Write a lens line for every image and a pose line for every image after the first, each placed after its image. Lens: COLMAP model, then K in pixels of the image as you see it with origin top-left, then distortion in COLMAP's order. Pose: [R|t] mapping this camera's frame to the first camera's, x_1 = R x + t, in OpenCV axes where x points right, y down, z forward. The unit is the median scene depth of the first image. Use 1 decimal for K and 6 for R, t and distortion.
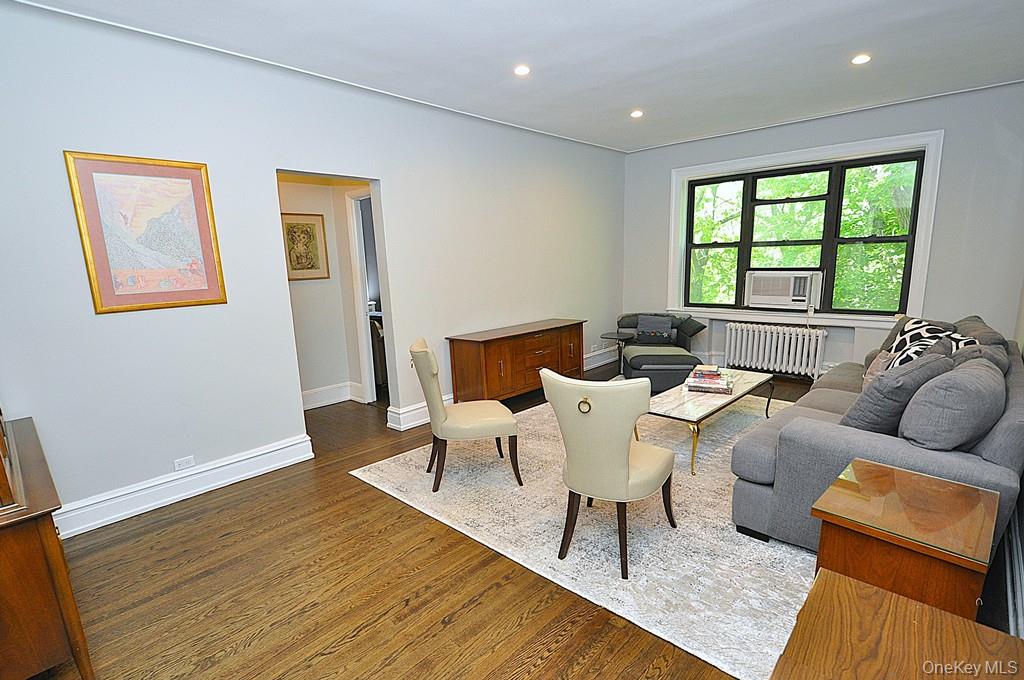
lens RADIAL K [[482.2, 0, 499.5], [0, 482.2, 359.6], [0, 0, 1]] dist [-0.004422, -0.000822]
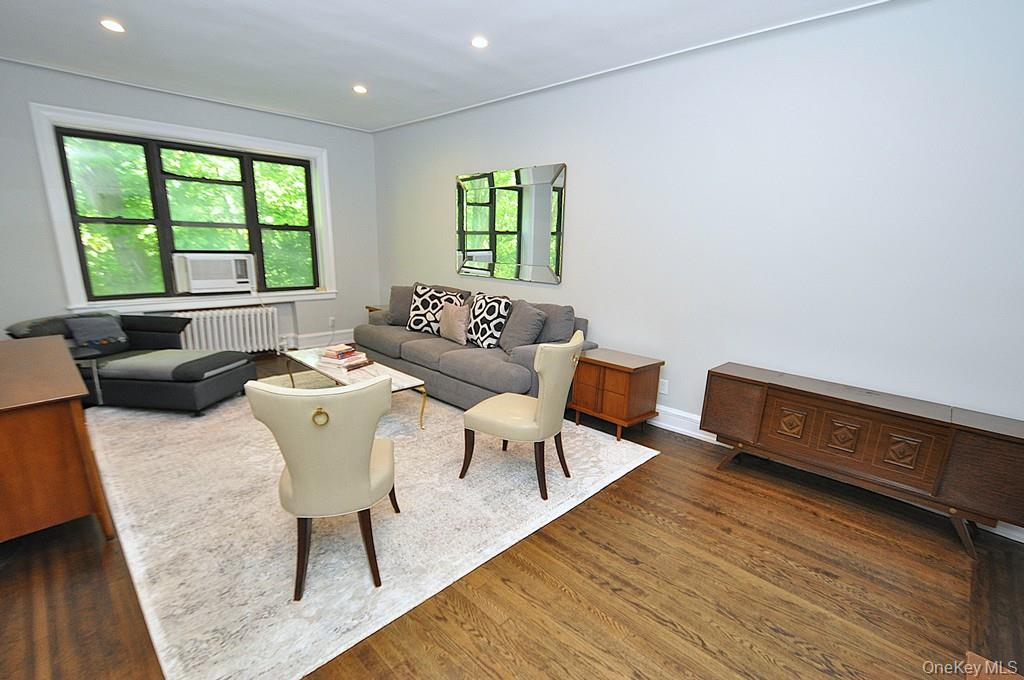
lens RADIAL K [[474.0, 0, 506.3], [0, 474.0, 360.4], [0, 0, 1]] dist [-0.010946, -0.000897]
pose [[0.014081, -0.215075, 0.976496, -0.409507], [0.175023, 0.962046, 0.209369, -0.076688], [-0.984464, 0.167961, 0.051189, 0.429049]]
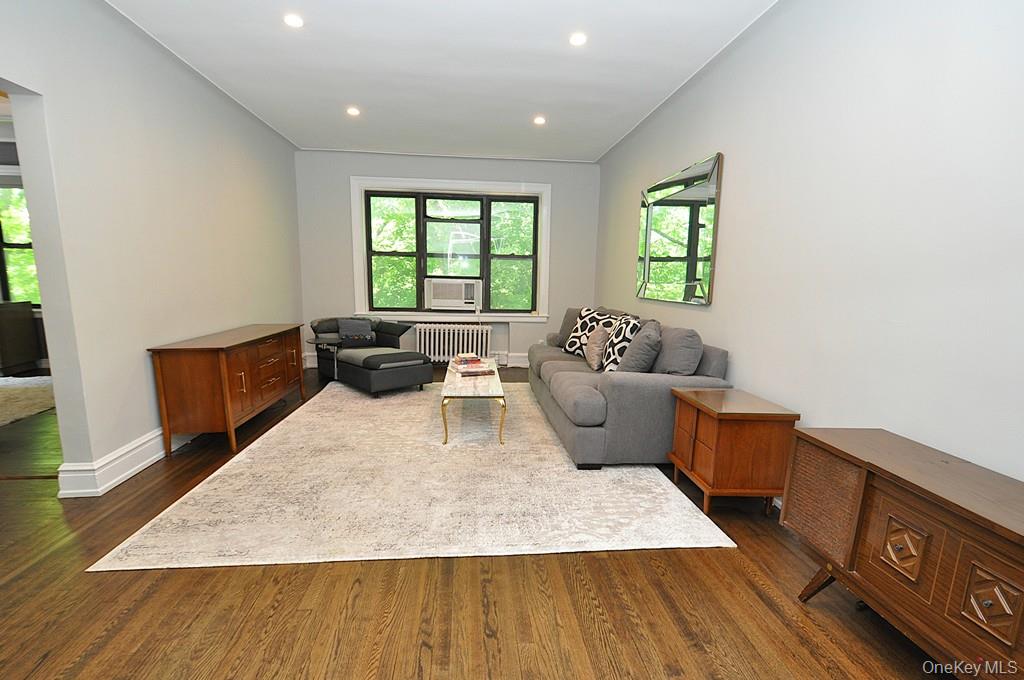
lens RADIAL K [[482.2, 0, 499.5], [0, 482.2, 359.6], [0, 0, 1]] dist [-0.004422, -0.000822]
pose [[0.663734, -0.081339, 0.743533, -0.257357], [0.112656, 0.993601, 0.008130, 0.019462], [-0.739436, 0.078368, 0.668650, 0.138692]]
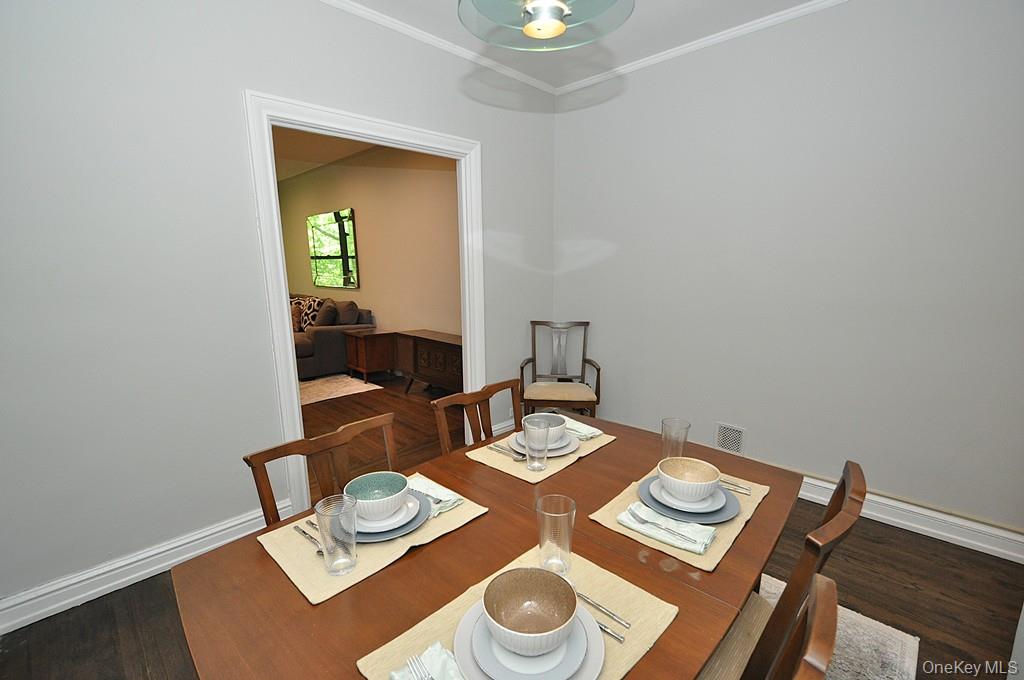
lens RADIAL K [[457.8, 0, 511.8], [0, 457.8, 355.1], [0, 0, 1]] dist [0.000630, -0.000518]
pose [[0.008344, -0.162717, 0.986638, -0.756145], [0.210510, 0.964847, 0.157343, 0.047934], [-0.977556, 0.206384, 0.042304, -0.037756]]
